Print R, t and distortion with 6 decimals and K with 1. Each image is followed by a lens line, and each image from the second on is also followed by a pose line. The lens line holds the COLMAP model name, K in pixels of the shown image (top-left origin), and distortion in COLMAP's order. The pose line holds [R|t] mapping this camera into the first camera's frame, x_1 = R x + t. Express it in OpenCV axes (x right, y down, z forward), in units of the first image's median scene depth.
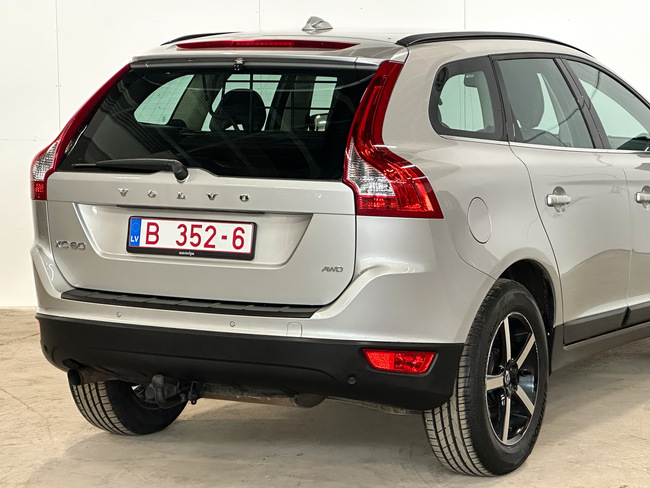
lens RADIAL K [[2013.1, 0, 340.1], [0, 2013.1, 229.4], [0, 0, 1]] dist [0.408464, 0.000000]
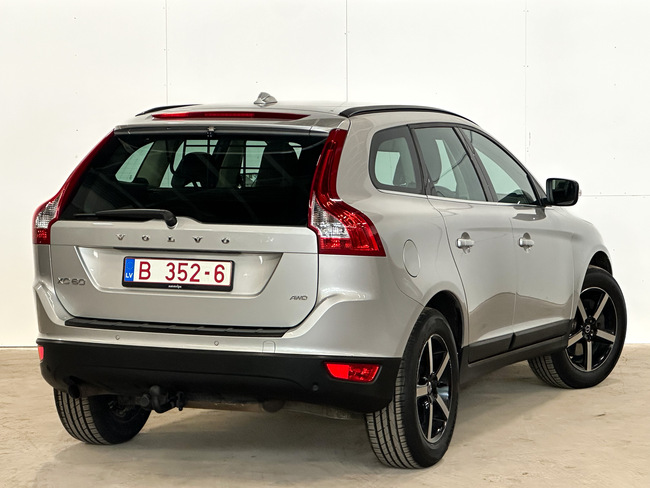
lens RADIAL K [[2013.1, 0, 326.7], [0, 2013.1, 242.9], [0, 0, 1]] dist [0.408464, 0.000000]
pose [[0.995112, -0.005083, 0.098619, -0.104547], [0.007494, 0.999682, -0.024091, 0.015470], [-0.098466, 0.024713, 0.994834, -0.221742]]
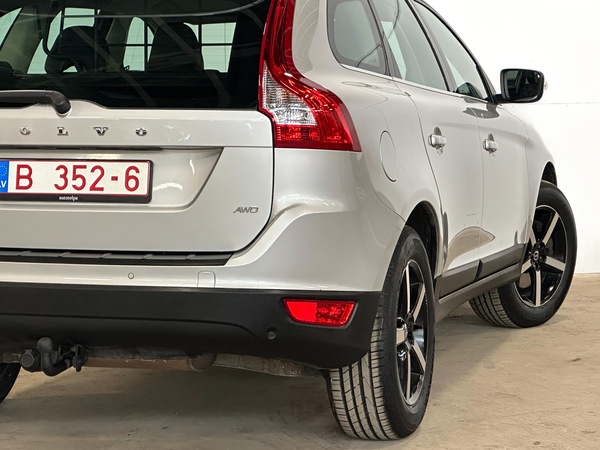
lens RADIAL K [[1858.2, 0, 283.2], [0, 1858.2, 207.5], [0, 0, 1]] dist [0.408464, 0.000000]
pose [[0.981696, -0.021263, 0.189266, -0.137308], [0.024791, 0.999560, -0.016293, 0.031182], [-0.188836, 0.020686, 0.981791, 0.189625]]
